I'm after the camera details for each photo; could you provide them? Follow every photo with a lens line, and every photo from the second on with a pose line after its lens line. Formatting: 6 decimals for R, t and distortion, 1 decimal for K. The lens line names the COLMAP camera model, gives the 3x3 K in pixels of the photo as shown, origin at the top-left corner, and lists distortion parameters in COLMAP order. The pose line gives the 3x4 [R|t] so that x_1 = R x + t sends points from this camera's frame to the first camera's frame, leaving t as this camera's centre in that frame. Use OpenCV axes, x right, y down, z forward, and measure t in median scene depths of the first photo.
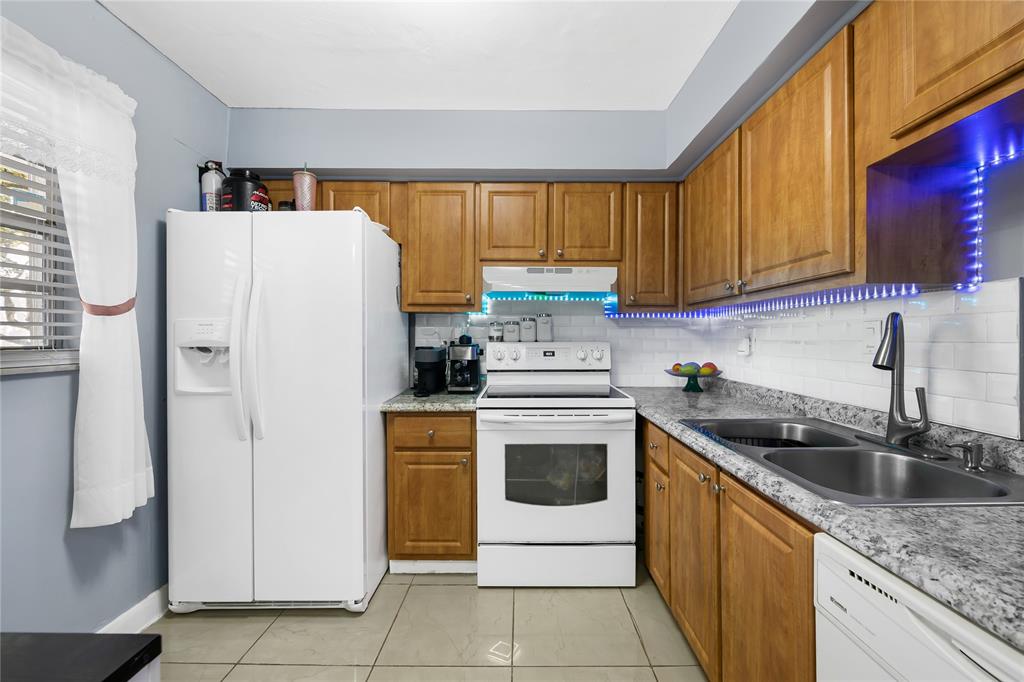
lens RADIAL K [[402.8, 0, 514.4], [0, 402.8, 344.0], [0, 0, 1]] dist [-0.012816, -0.000253]
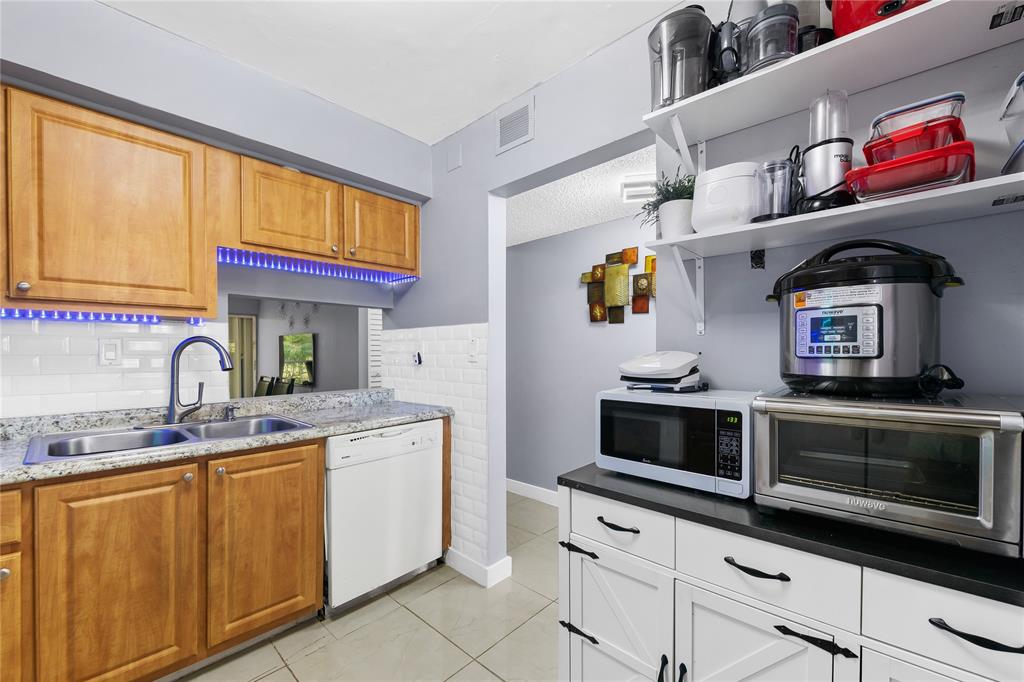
lens RADIAL K [[402.8, 0, 514.4], [0, 402.8, 344.0], [0, 0, 1]] dist [-0.012816, -0.000253]
pose [[-0.735946, 0.012924, 0.676917, -0.824644], [0.011249, 0.999913, -0.006862, -0.017860], [-0.676947, 0.002564, -0.736027, 1.035227]]
